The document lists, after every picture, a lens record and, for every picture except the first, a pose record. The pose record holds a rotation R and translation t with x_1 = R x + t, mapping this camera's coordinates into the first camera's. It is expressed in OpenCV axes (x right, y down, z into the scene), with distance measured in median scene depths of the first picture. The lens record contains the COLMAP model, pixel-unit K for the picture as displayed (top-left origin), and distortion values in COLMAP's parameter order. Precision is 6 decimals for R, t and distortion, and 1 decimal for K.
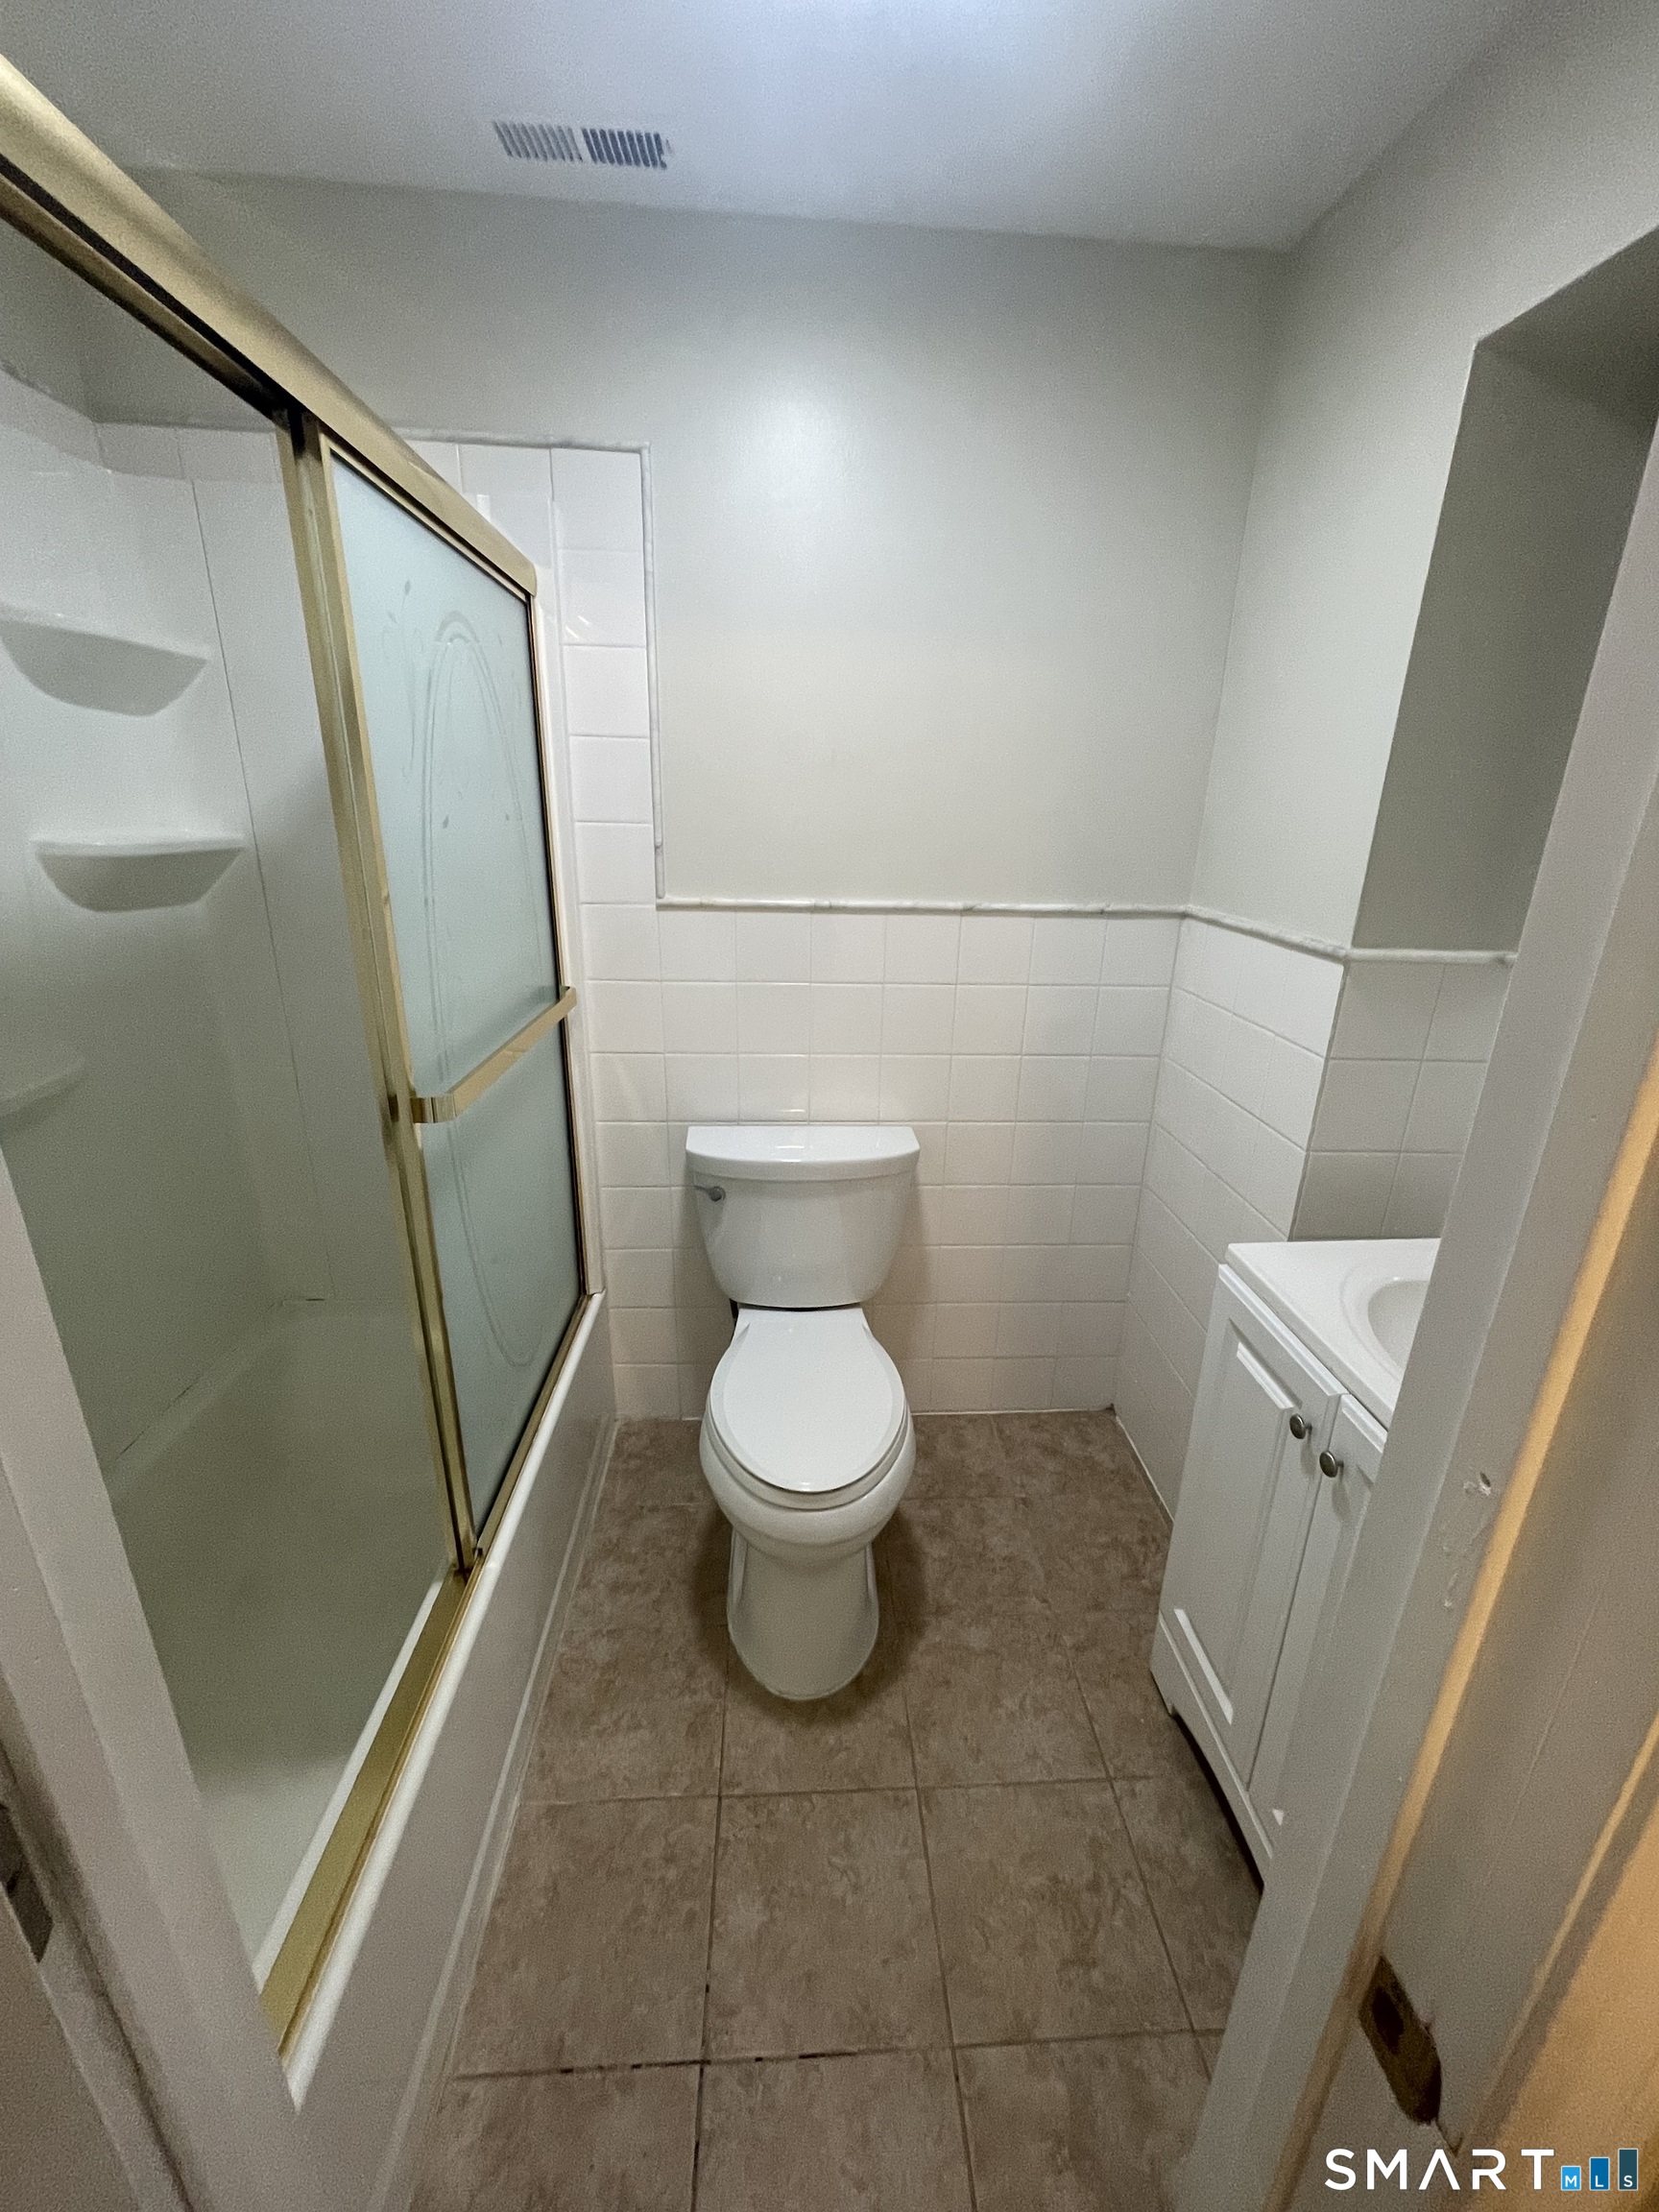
lens RADIAL K [[900.5, 0, 848.4], [0, 900.5, 1106.2], [0, 0, 1]] dist [-0.002842, 0.002955]
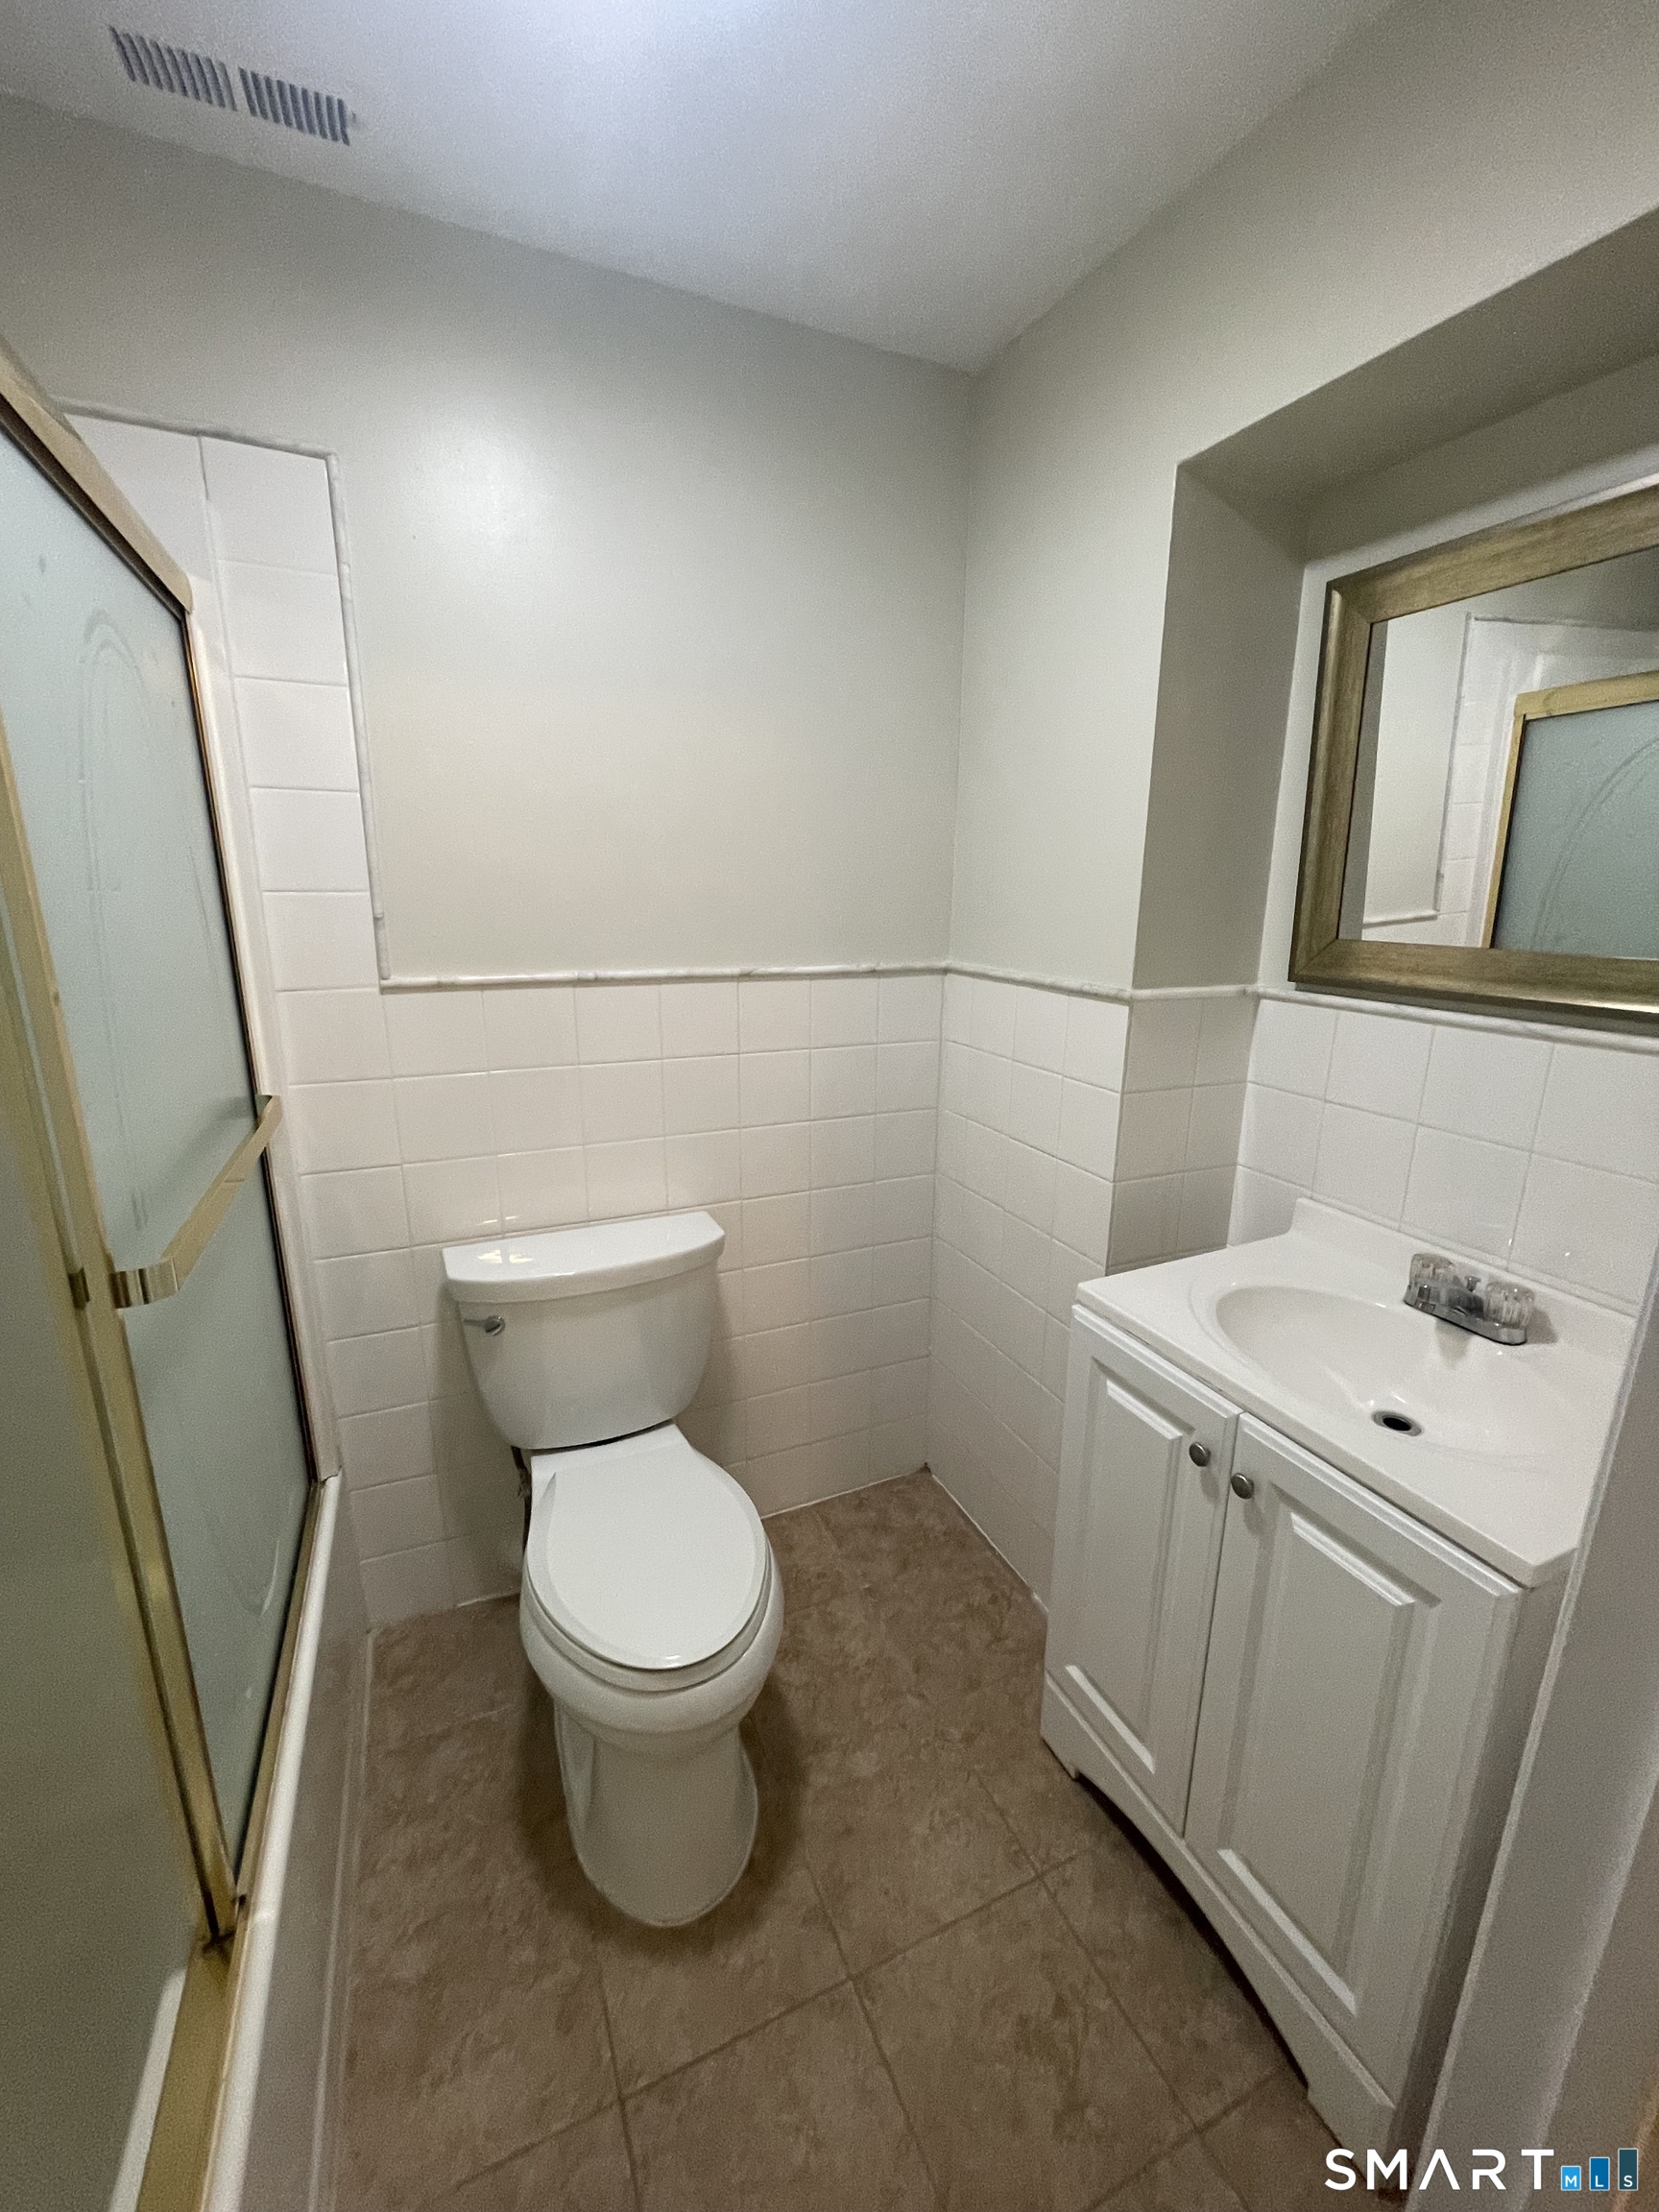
lens RADIAL K [[888.0, 0, 829.5], [0, 888.0, 1106.0], [0, 0, 1]] dist [0.000117, -0.000450]
pose [[0.933041, -0.099081, 0.345857, -0.128860], [0.125501, 0.990579, -0.054794, -0.019745], [-0.337170, 0.094530, 0.936686, 0.110650]]
